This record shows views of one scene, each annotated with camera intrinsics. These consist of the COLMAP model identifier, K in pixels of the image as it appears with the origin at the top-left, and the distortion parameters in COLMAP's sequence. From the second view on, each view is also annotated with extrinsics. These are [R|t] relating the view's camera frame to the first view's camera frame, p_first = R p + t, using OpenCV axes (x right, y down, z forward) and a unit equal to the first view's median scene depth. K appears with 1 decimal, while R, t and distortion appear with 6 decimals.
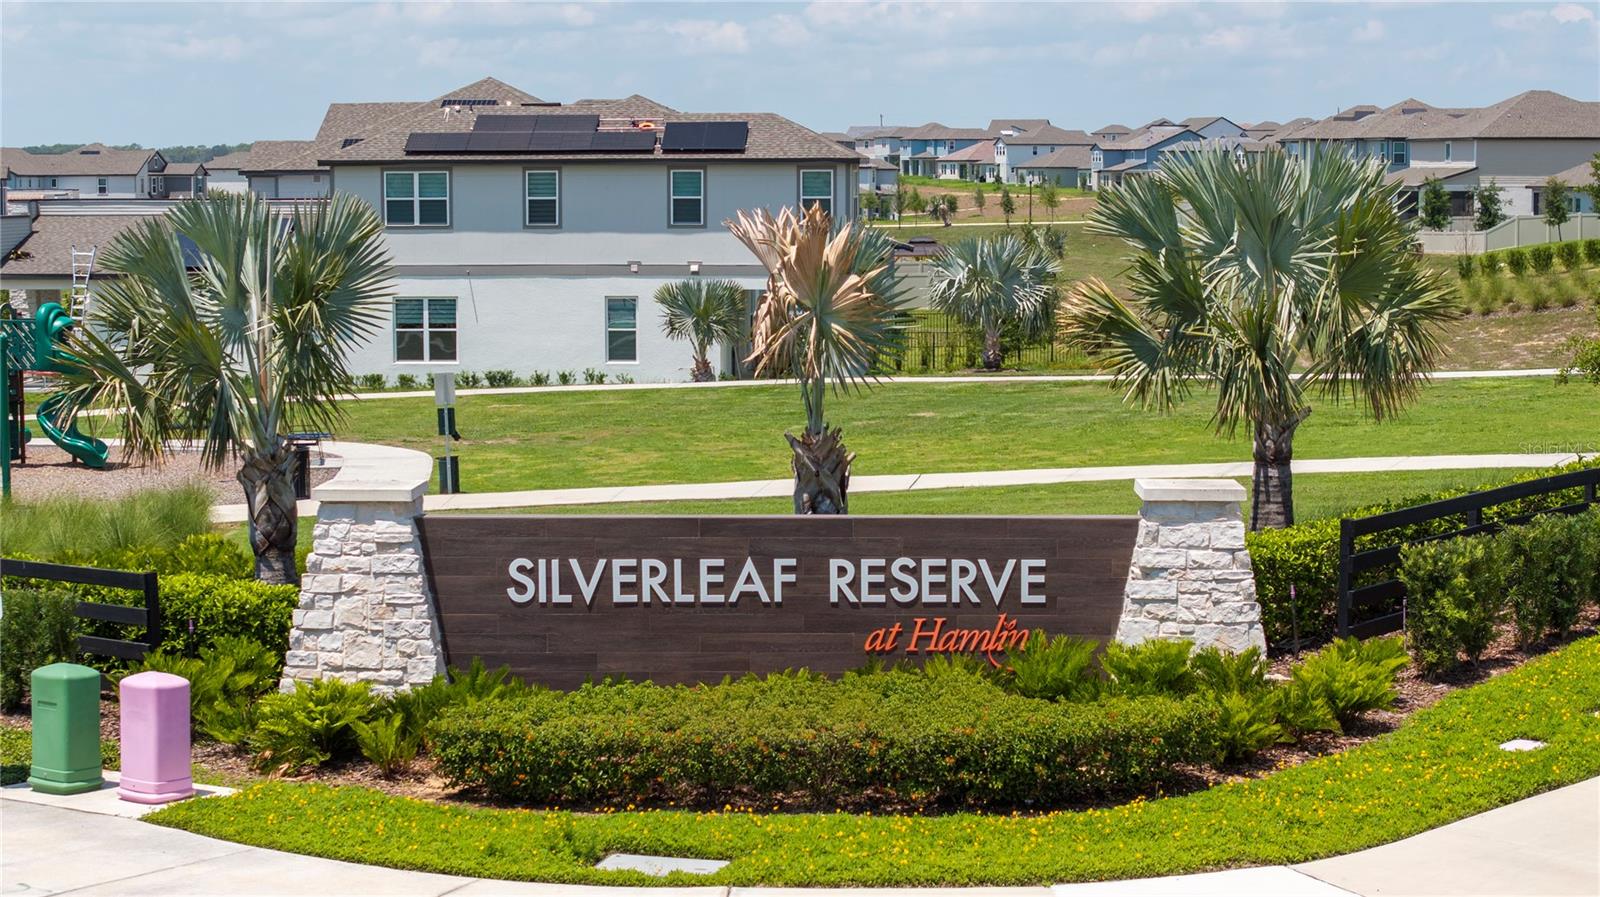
lens RADIAL K [[3201.9, 0, 800.0], [0, 3201.9, 448.5], [0, 0, 1]] dist [-0.046410, 0.290870]
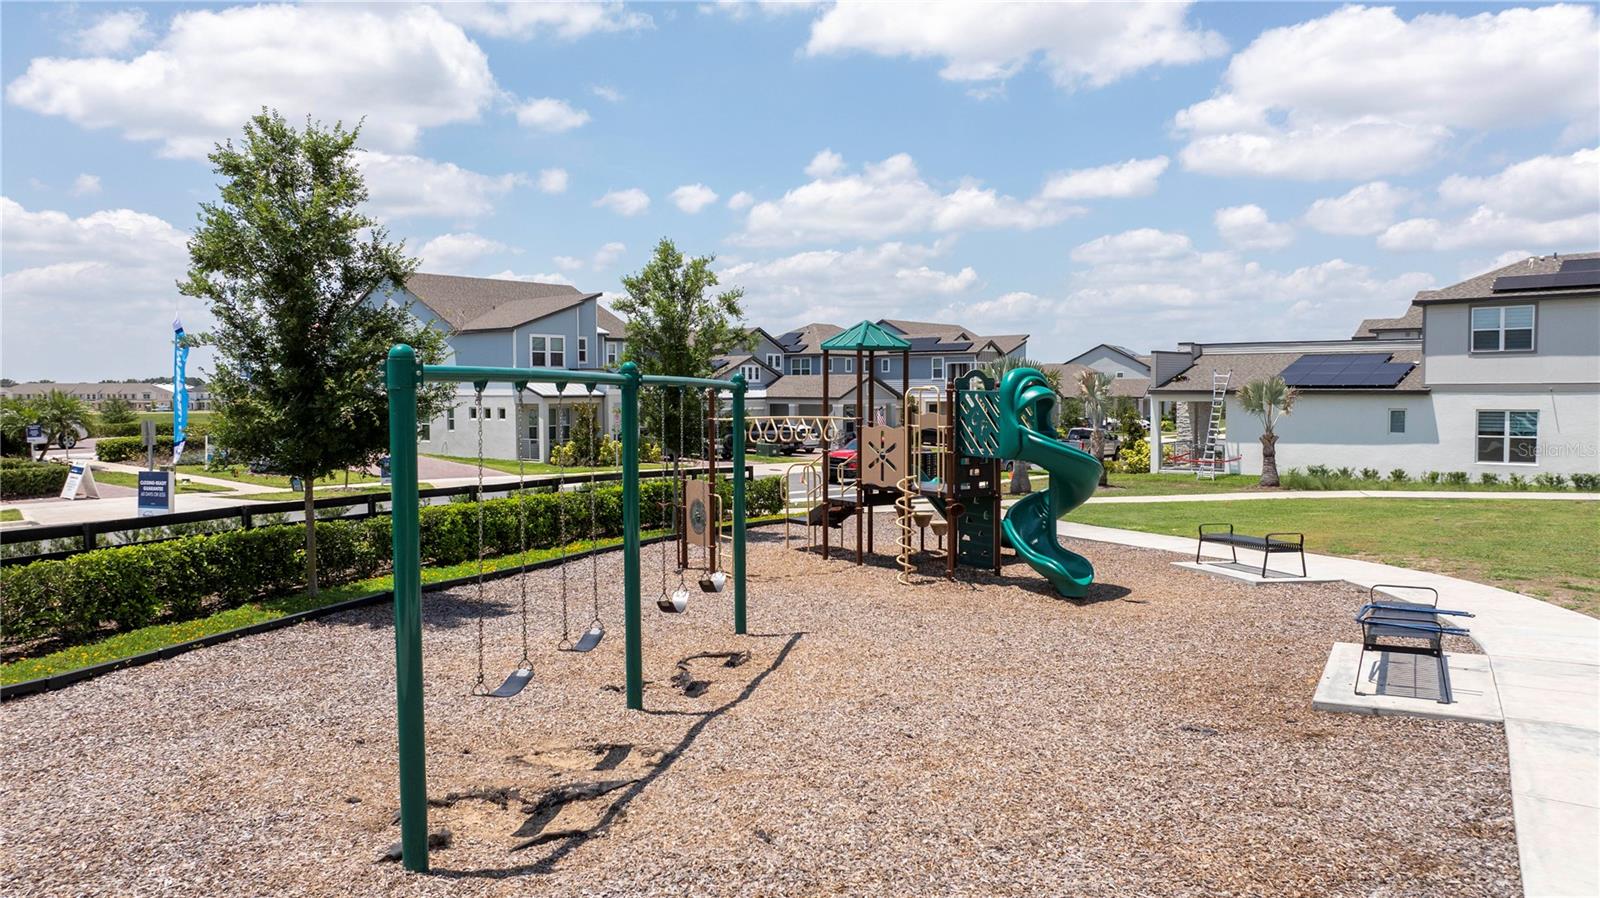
lens RADIAL K [[1110.6, 0, 800.0], [0, 1110.6, 449.0], [0, 0, 1]] dist [-0.018462, -0.003695]
pose [[0.797739, 0.032476, -0.602127, -0.285589], [-0.050696, 0.998626, -0.013304, -0.048259], [0.600868, 0.041138, 0.798289, 1.827529]]
